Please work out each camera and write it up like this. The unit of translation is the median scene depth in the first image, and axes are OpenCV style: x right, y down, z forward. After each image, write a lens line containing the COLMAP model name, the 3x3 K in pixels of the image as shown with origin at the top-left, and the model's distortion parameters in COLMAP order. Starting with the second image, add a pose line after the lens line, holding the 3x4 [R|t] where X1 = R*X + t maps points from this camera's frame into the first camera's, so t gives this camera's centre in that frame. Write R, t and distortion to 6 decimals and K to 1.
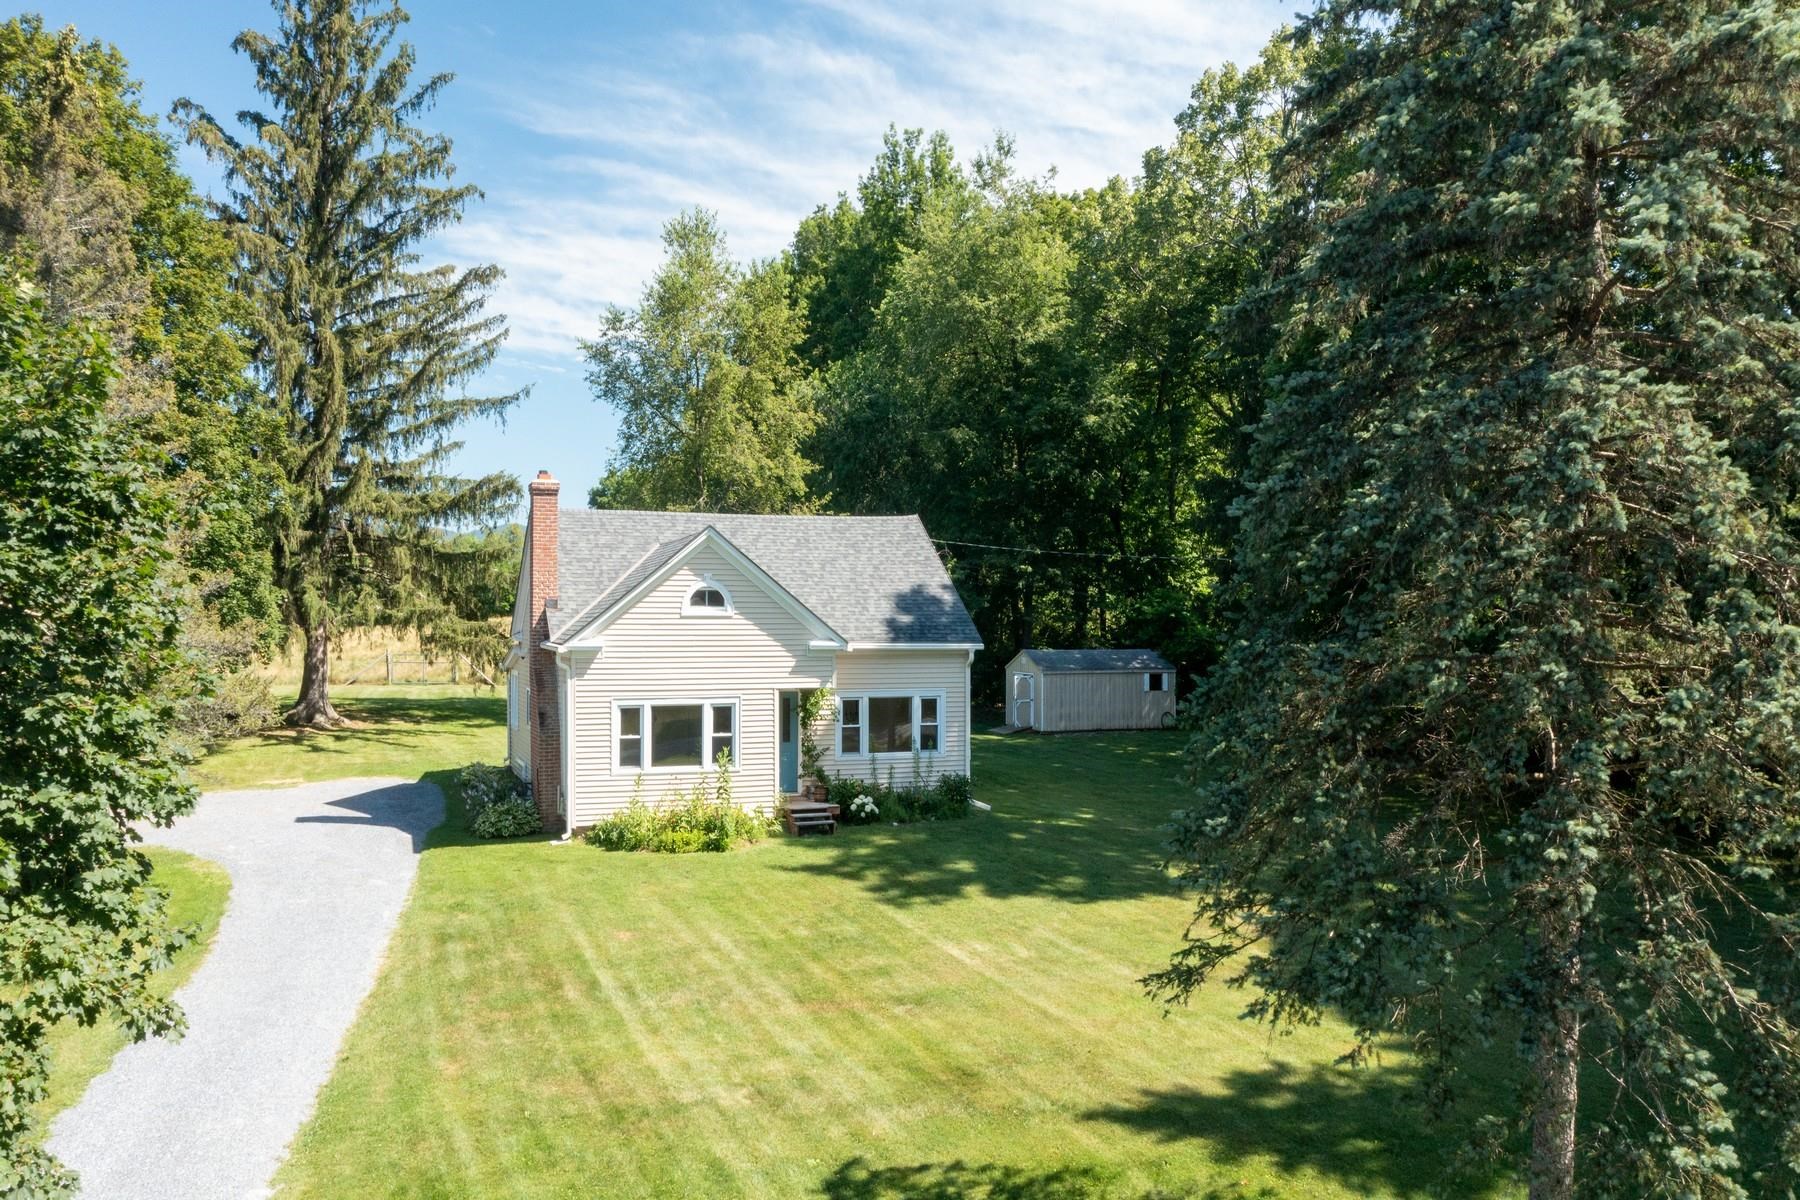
lens RADIAL K [[1426.1, 0, 884.4], [0, 1426.1, 629.3], [0, 0, 1]] dist [-0.009113, -0.004054]
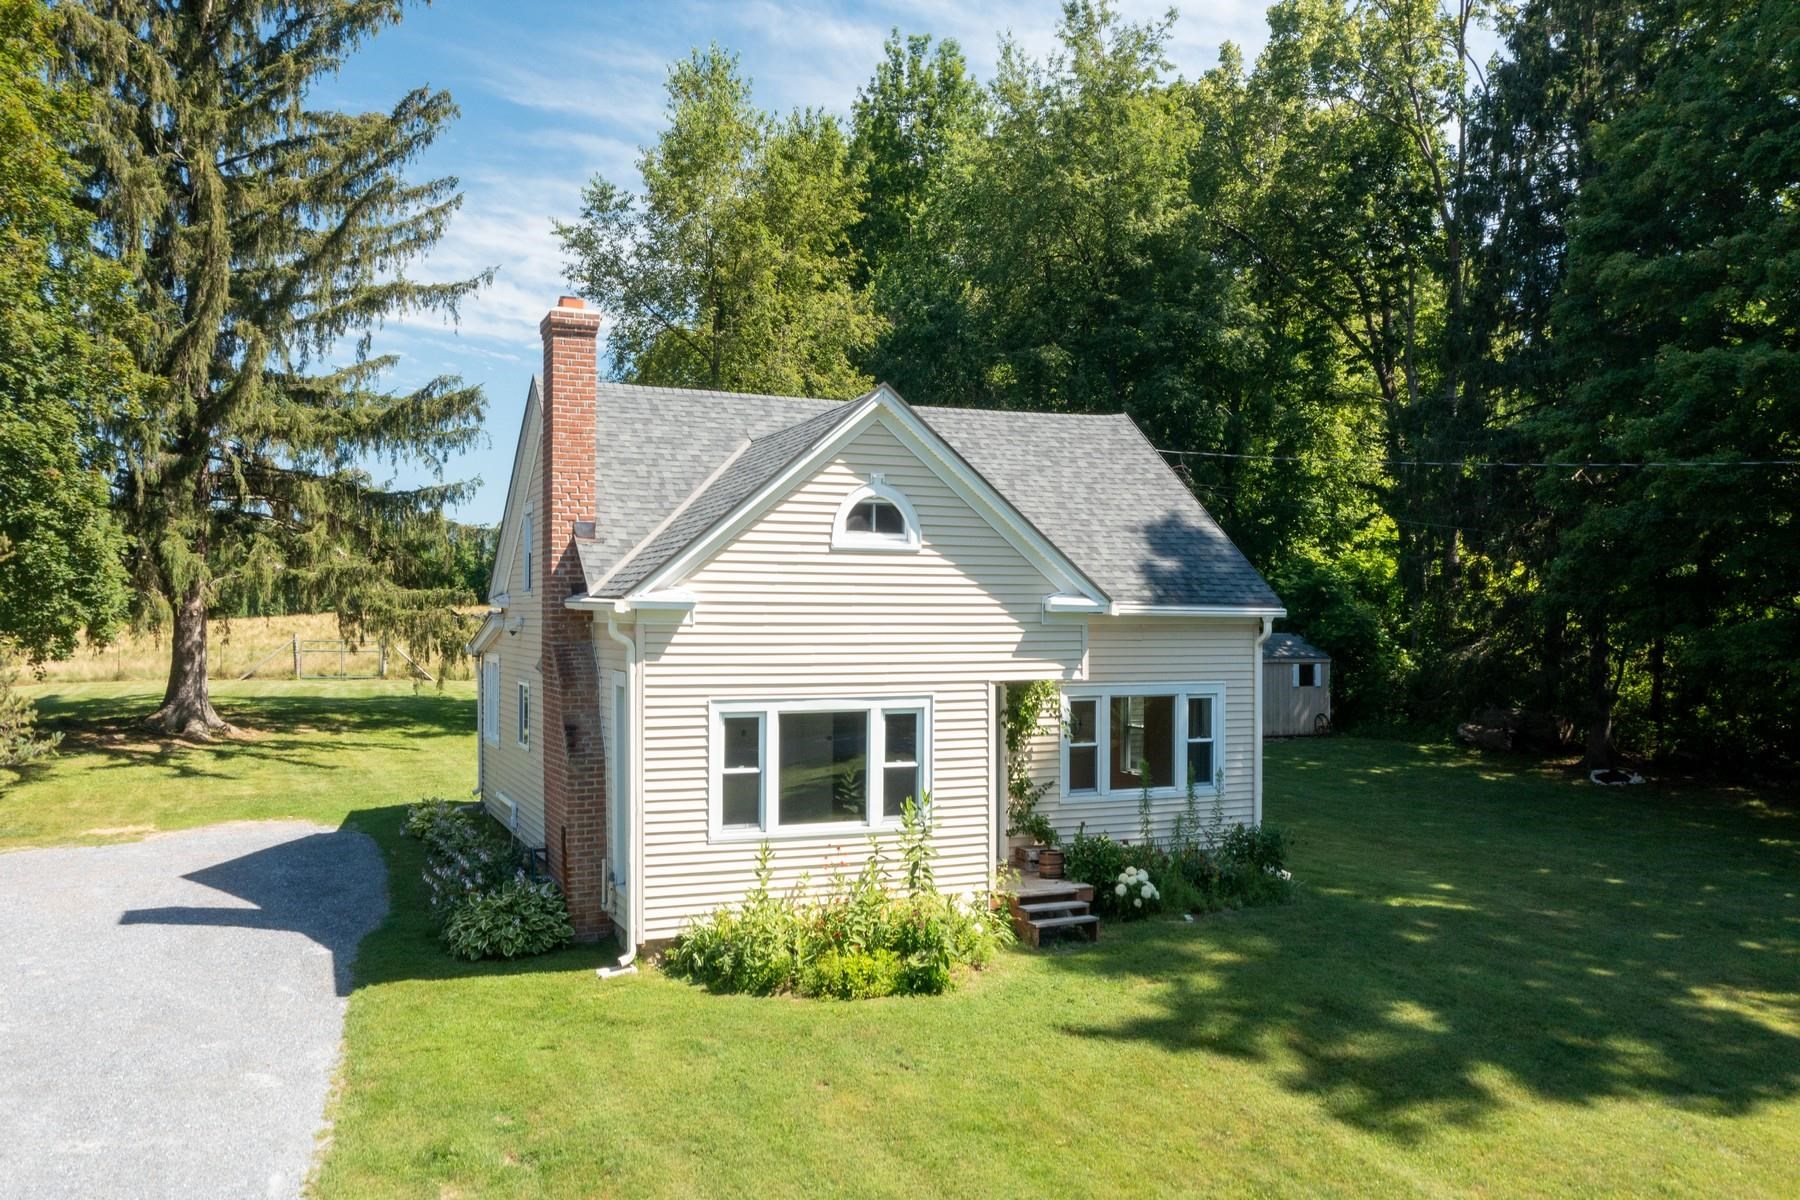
lens RADIAL K [[1426.1, 0, 884.4], [0, 1426.1, 629.3], [0, 0, 1]] dist [-0.009113, -0.004054]
pose [[0.998556, 0.000955, 0.053711, -0.099038], [-0.001089, 0.999996, 0.002460, 0.013151], [-0.053709, -0.002515, 0.998553, 0.294918]]
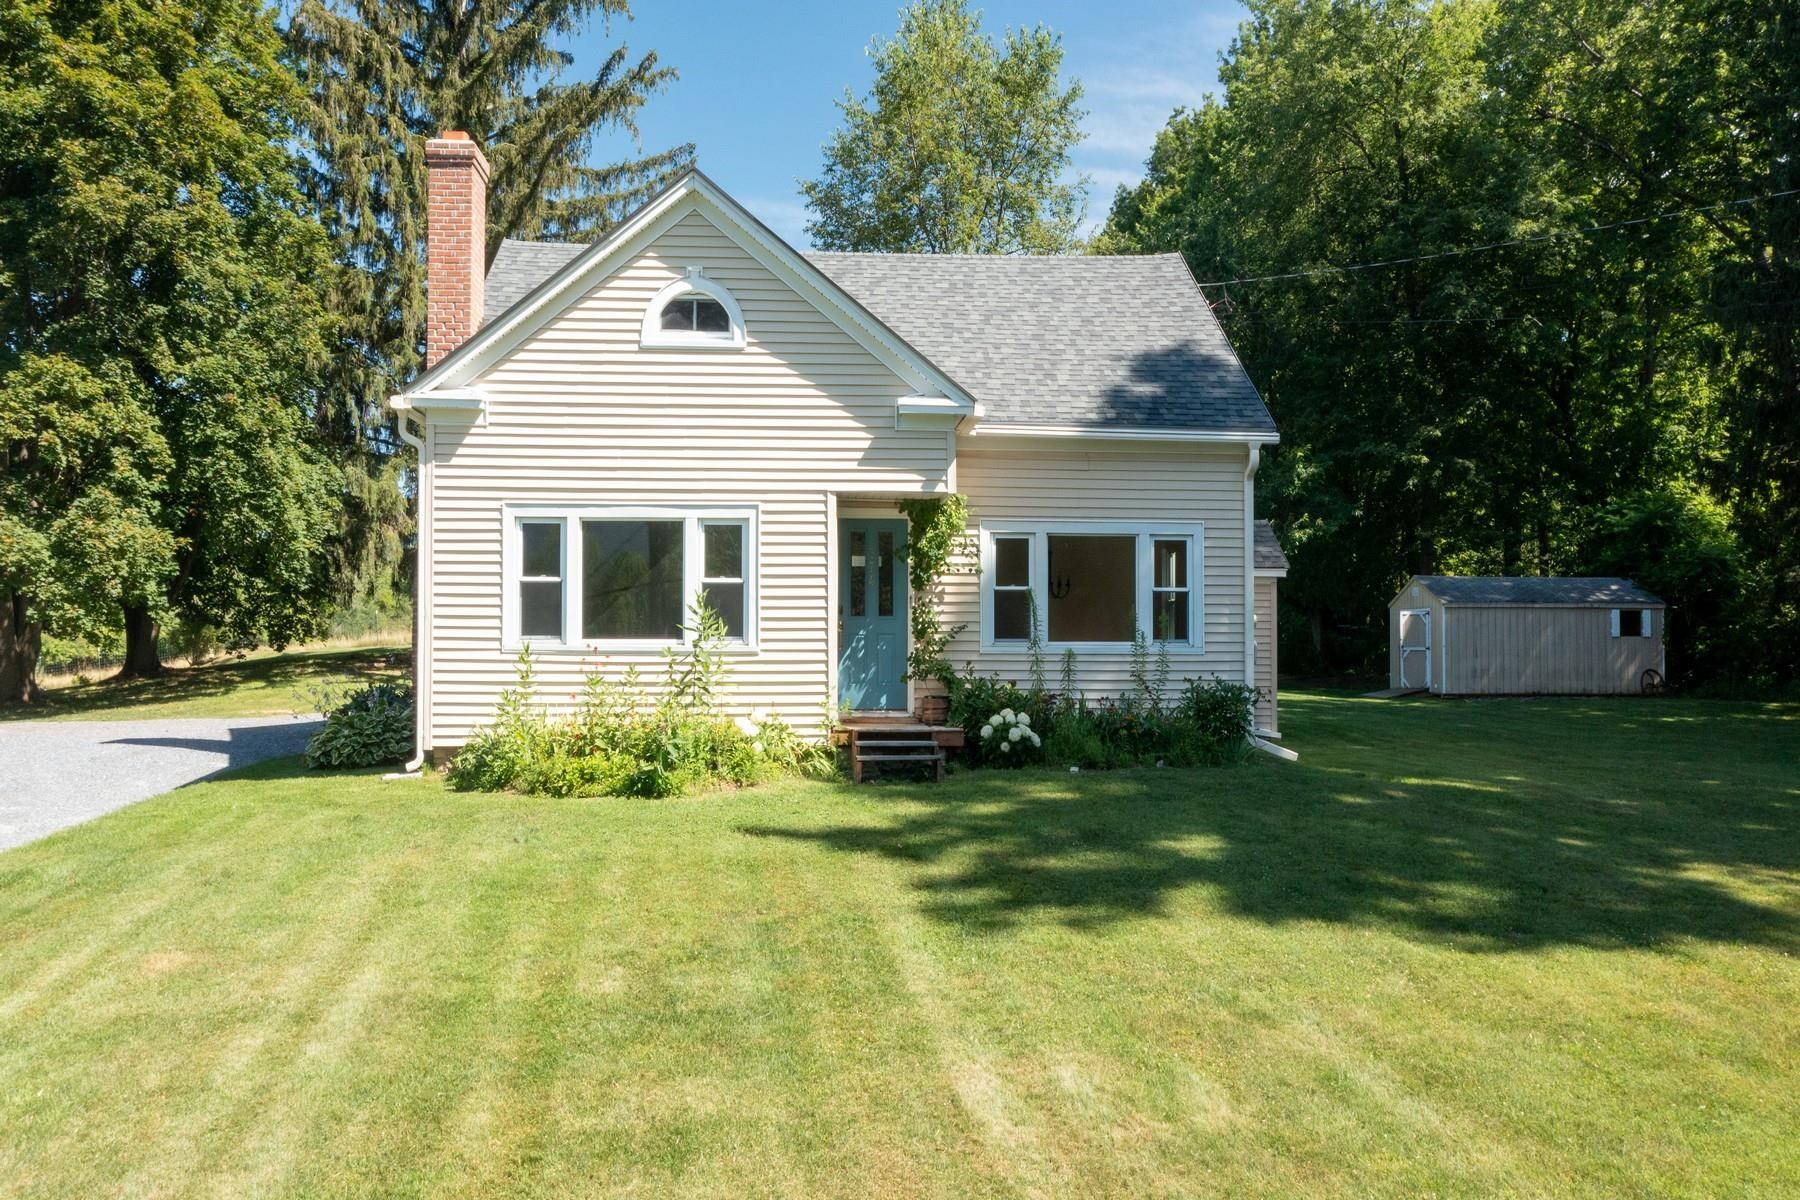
lens RADIAL K [[1426.1, 0, 884.4], [0, 1426.1, 629.3], [0, 0, 1]] dist [-0.009113, -0.004054]
pose [[0.959761, -0.003614, -0.280794, 0.056279], [-0.002222, 0.999788, -0.020462, 0.067235], [0.280808, 0.020263, 0.959550, 0.347481]]
